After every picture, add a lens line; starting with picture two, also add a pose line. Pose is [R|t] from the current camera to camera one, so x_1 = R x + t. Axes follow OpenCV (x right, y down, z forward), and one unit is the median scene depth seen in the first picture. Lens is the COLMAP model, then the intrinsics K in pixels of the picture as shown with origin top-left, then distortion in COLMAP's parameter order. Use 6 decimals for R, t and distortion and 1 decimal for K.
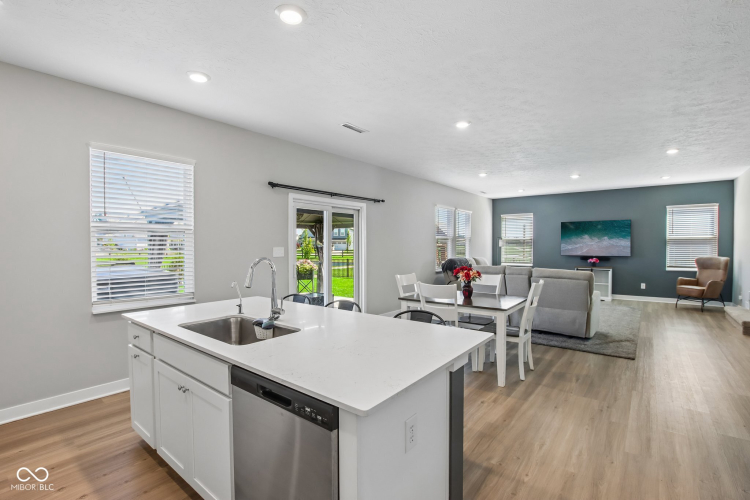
lens RADIAL K [[350.1, 0, 378.8], [0, 350.1, 250.1], [0, 0, 1]] dist [0.004121, 0.000207]
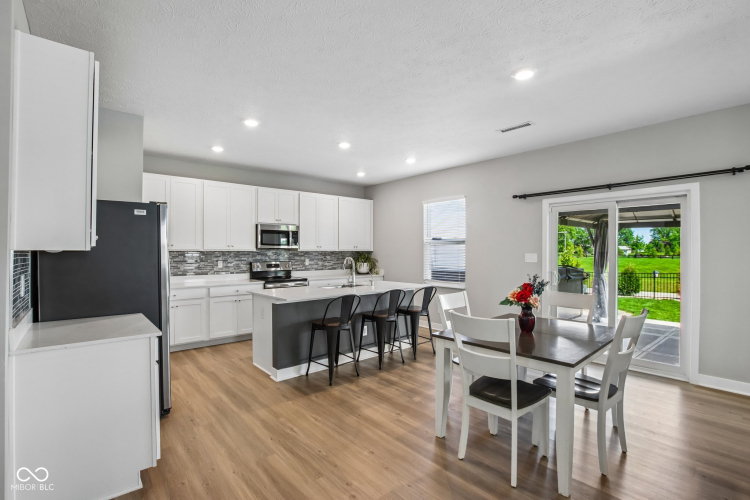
lens RADIAL K [[350.1, 0, 380.0], [0, 350.1, 249.1], [0, 0, 1]] dist [0.004121, 0.000207]
pose [[-0.190681, -0.009396, -0.981607, 1.121302], [-0.022637, 0.999730, -0.005172, -0.008074], [0.981391, 0.021234, -0.190842, 1.010014]]
